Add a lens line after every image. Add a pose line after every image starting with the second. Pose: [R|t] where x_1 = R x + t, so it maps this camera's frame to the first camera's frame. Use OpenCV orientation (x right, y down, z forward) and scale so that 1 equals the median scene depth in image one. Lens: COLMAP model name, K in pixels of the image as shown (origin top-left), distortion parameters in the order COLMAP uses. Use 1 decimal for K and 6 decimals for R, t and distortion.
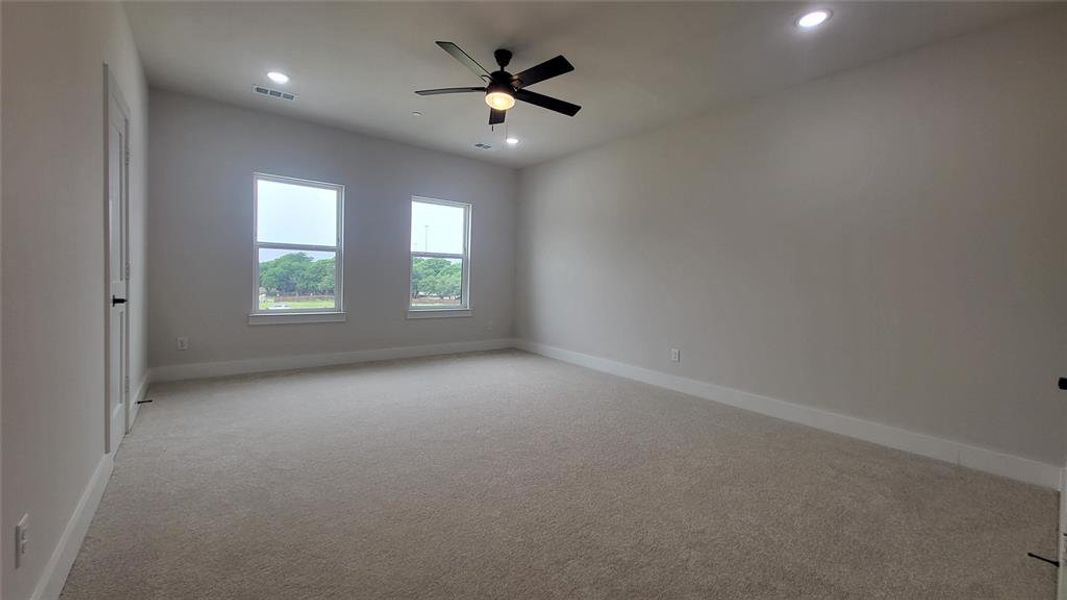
lens RADIAL K [[422.9, 0, 532.2], [0, 422.9, 289.8], [0, 0, 1]] dist [0.007555, -0.002658]
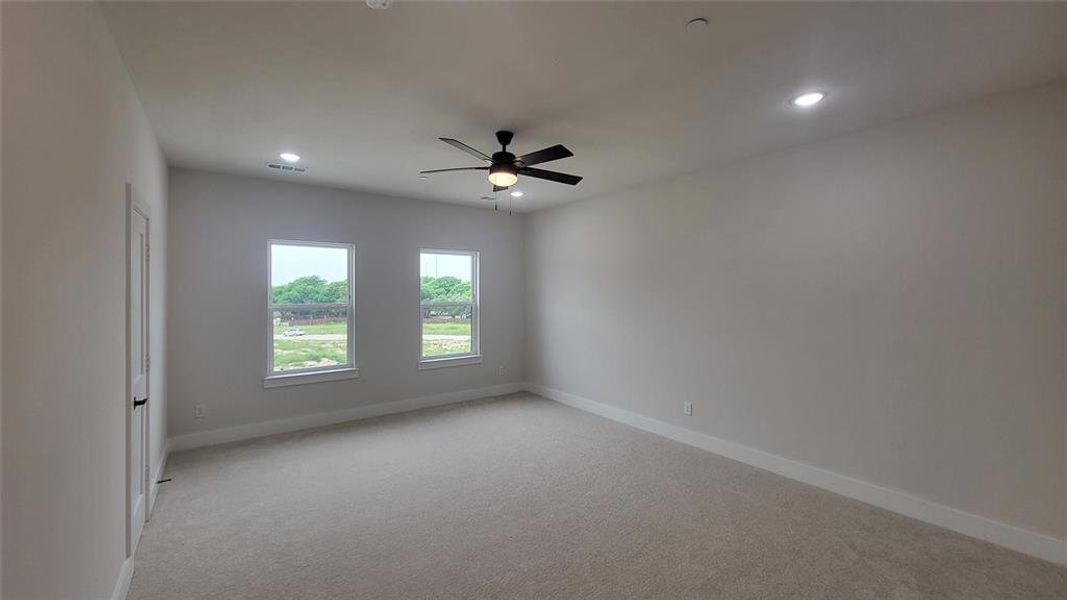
lens RADIAL K [[422.9, 0, 532.2], [0, 422.9, 289.8], [0, 0, 1]] dist [0.007555, -0.002658]
pose [[0.999164, -0.032469, -0.024828, 0.010204], [0.031578, 0.998872, -0.035469, -0.123399], [0.025952, 0.034656, 0.999062, -0.011344]]
